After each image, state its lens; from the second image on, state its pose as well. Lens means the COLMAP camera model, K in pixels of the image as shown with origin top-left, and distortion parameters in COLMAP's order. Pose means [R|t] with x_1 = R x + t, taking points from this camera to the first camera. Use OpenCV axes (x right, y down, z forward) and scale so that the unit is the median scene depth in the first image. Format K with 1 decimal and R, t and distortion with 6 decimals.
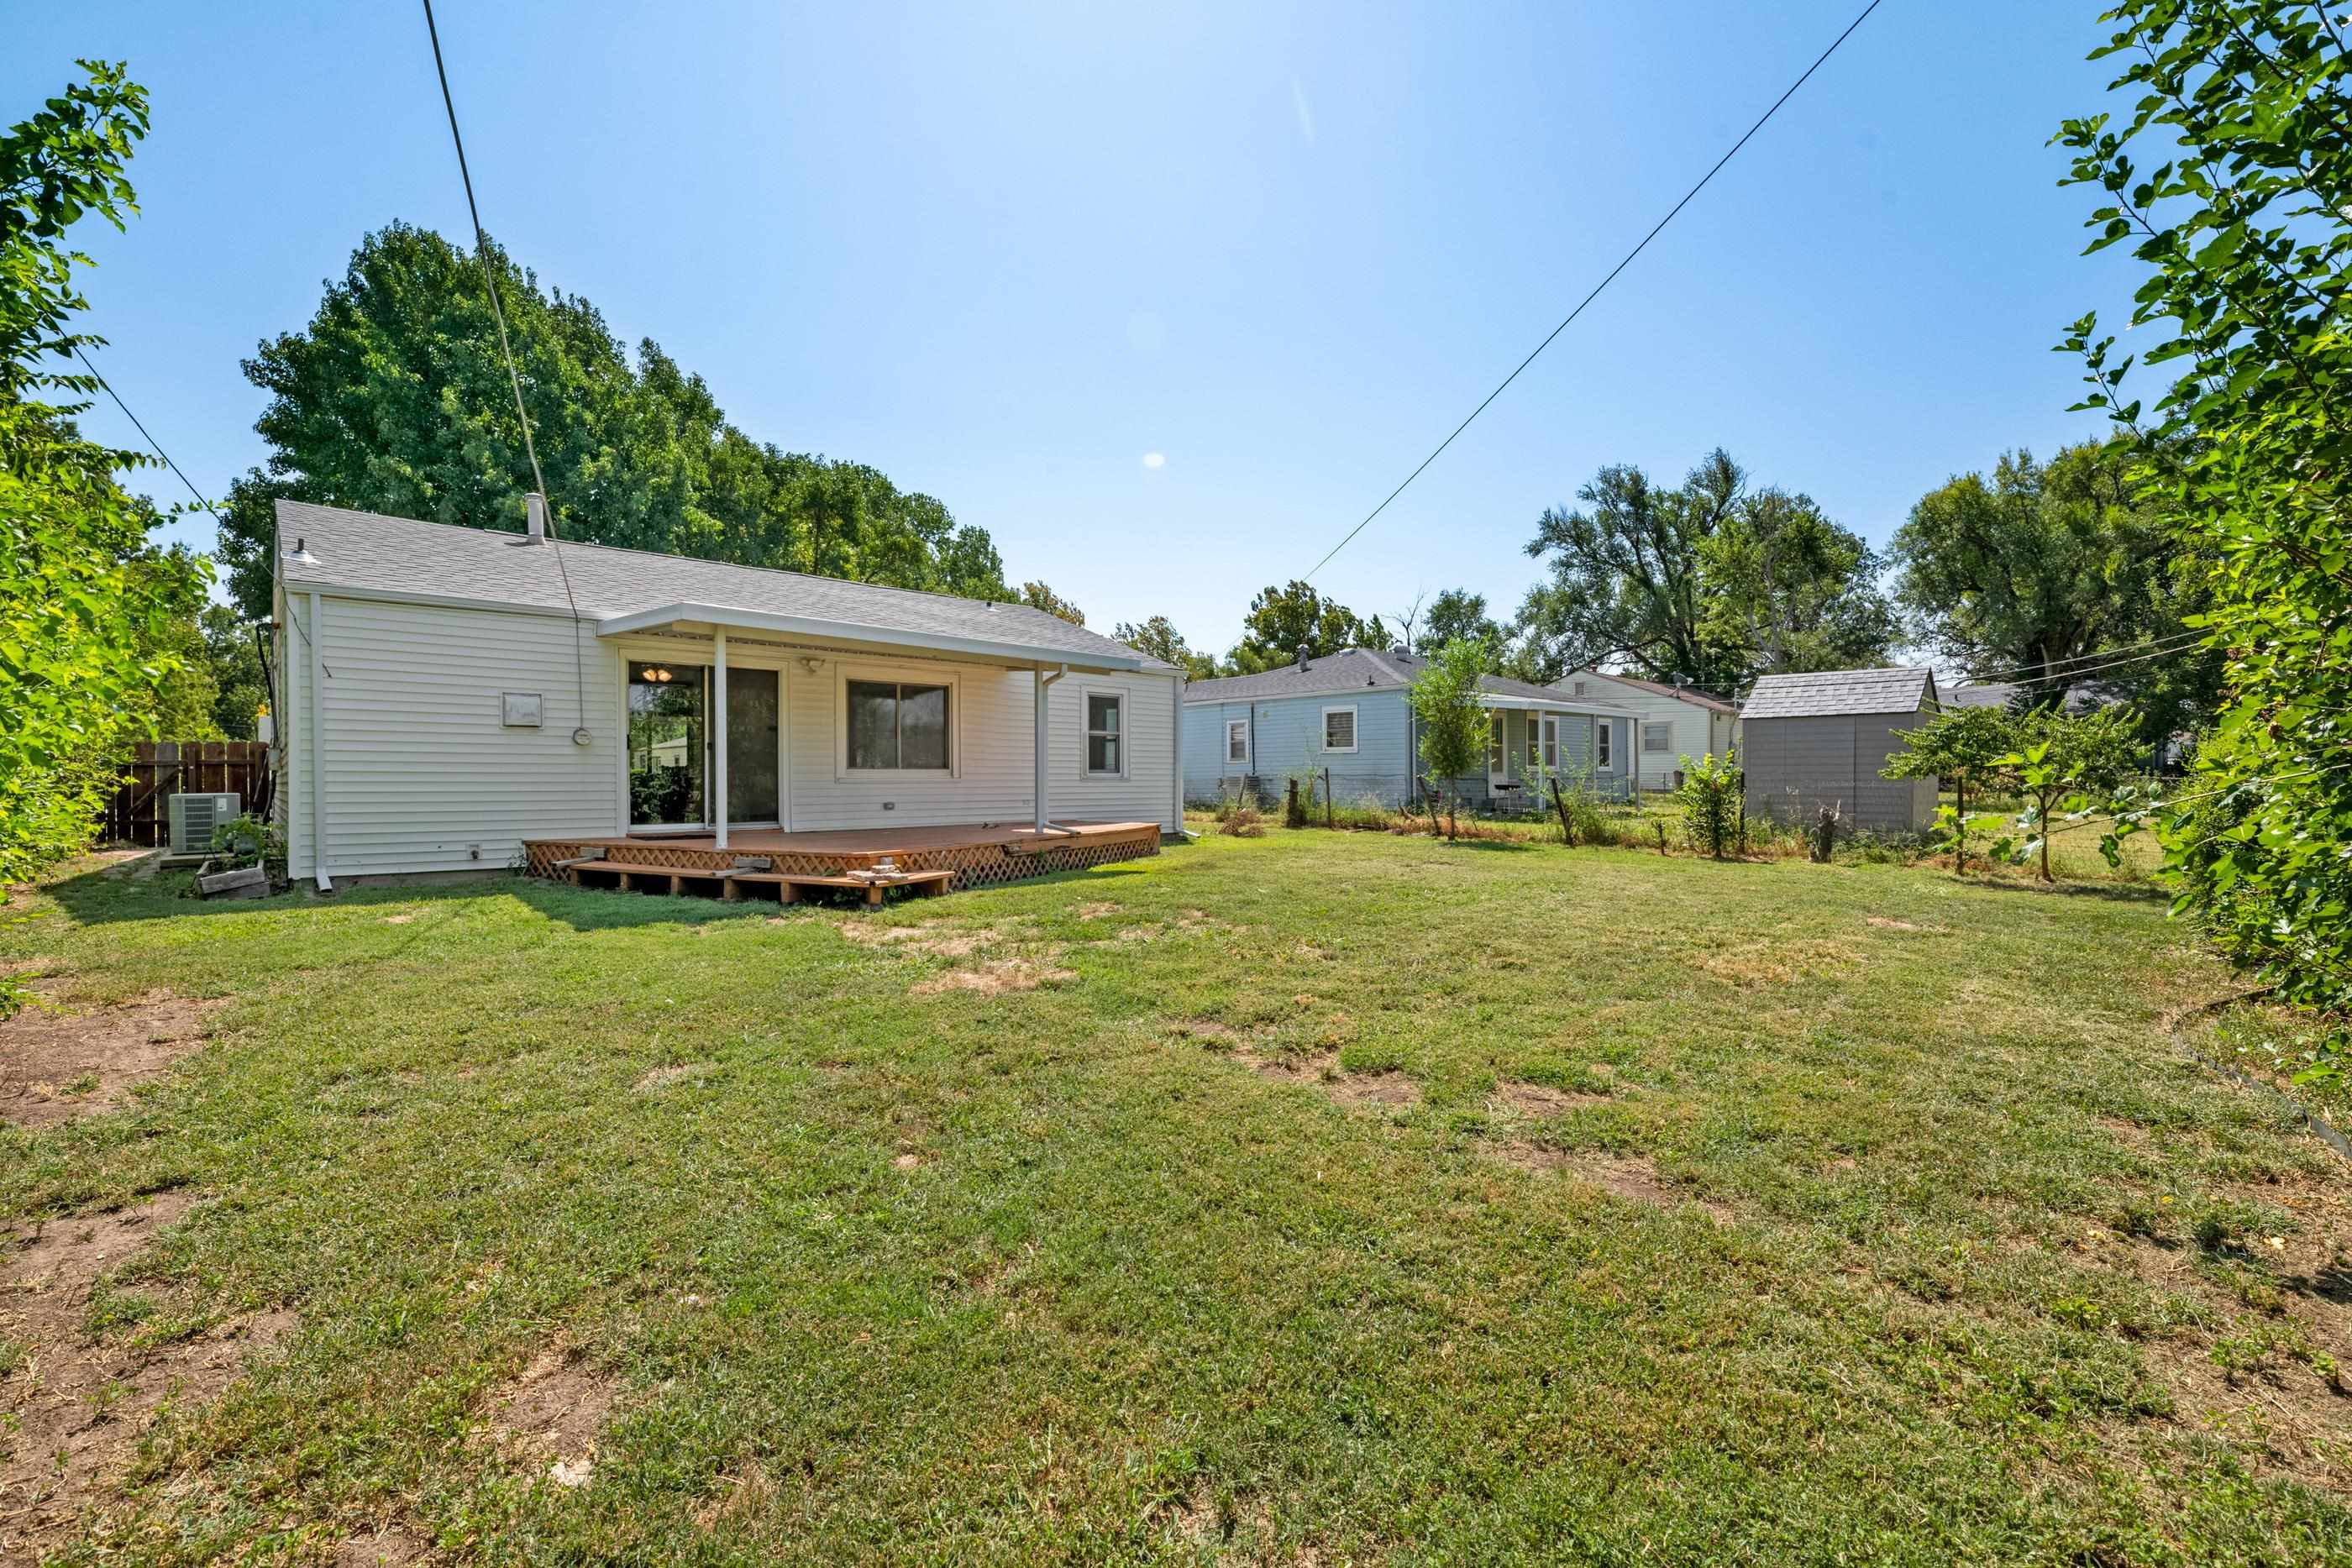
lens RADIAL K [[972.8, 0, 1167.7], [0, 972.8, 784.1], [0, 0, 1]] dist [-0.008256, 0.000887]
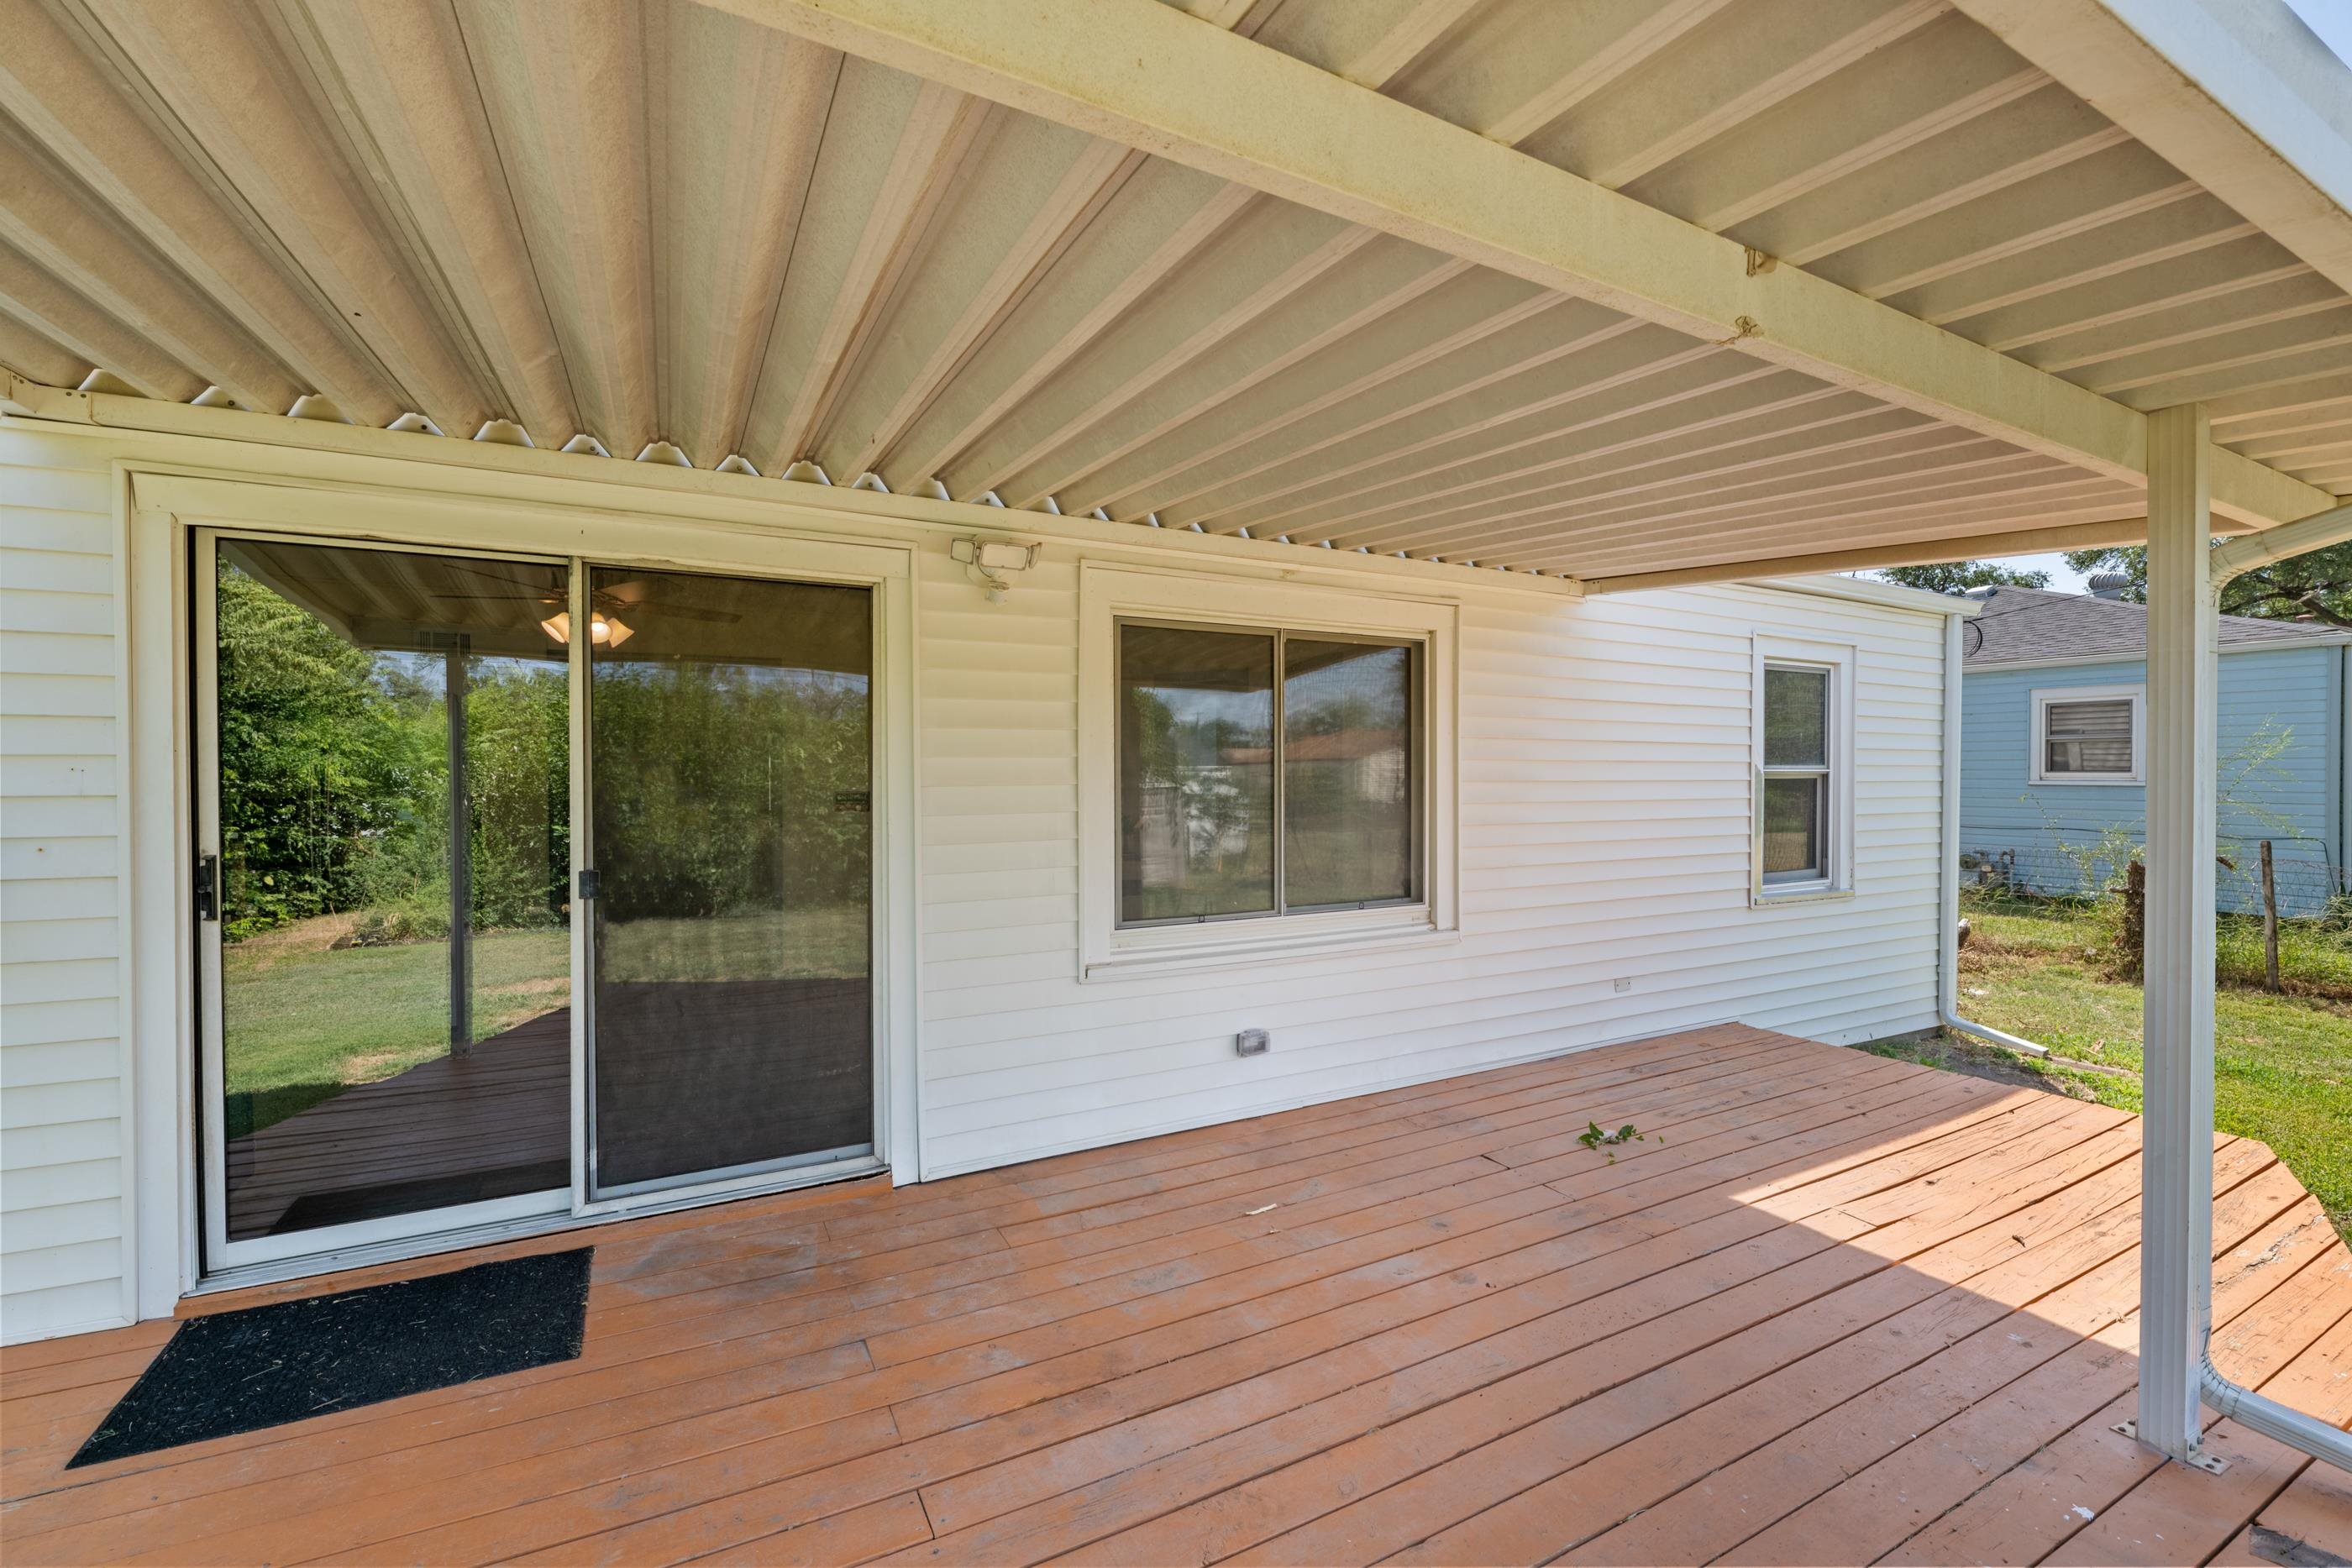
lens RADIAL K [[972.8, 0, 1161.5], [0, 972.8, 787.3], [0, 0, 1]] dist [-0.008256, 0.000887]
pose [[0.963133, -0.005930, -0.268962, -0.223178], [0.005925, 0.999982, -0.000831, -0.053320], [0.268962, -0.000794, 0.963151, 0.678005]]
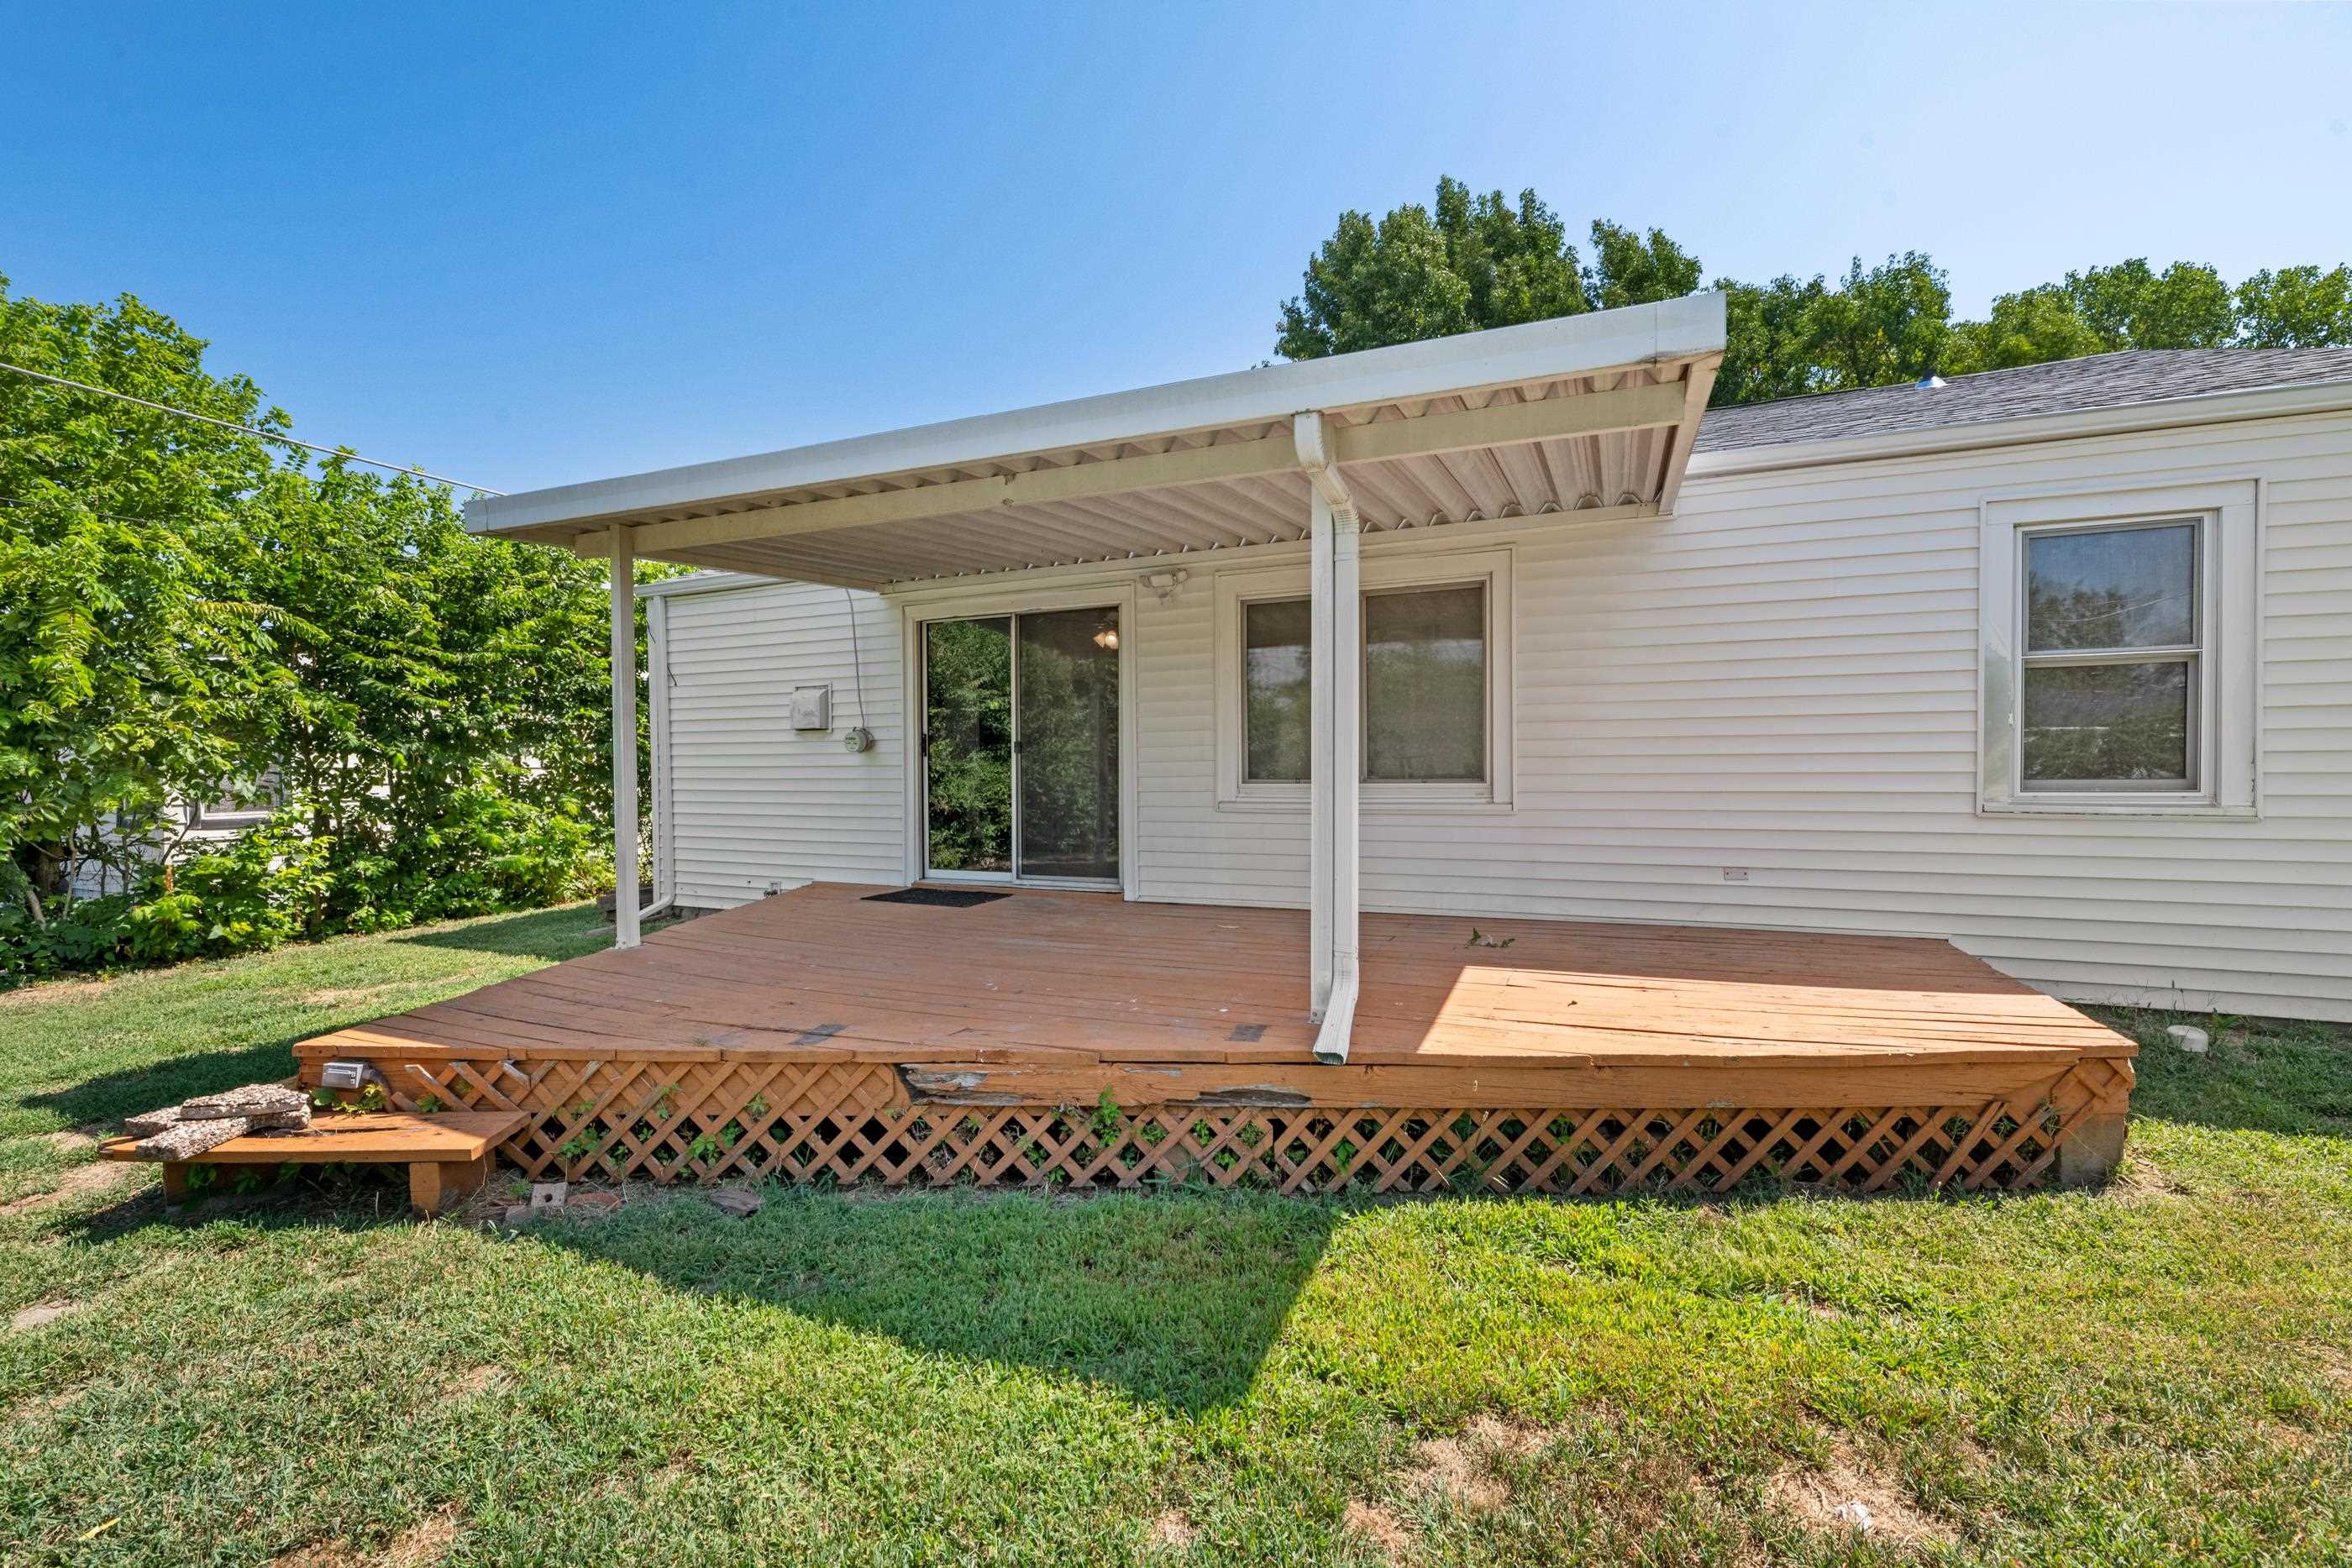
lens RADIAL K [[972.8, 0, 1170.3], [0, 972.8, 775.9], [0, 0, 1]] dist [-0.008256, 0.000887]
pose [[0.394422, 0.006069, -0.918909, 0.103689], [0.004113, 0.999957, 0.008370, -0.021839], [0.918920, -0.007080, 0.394380, 0.719850]]
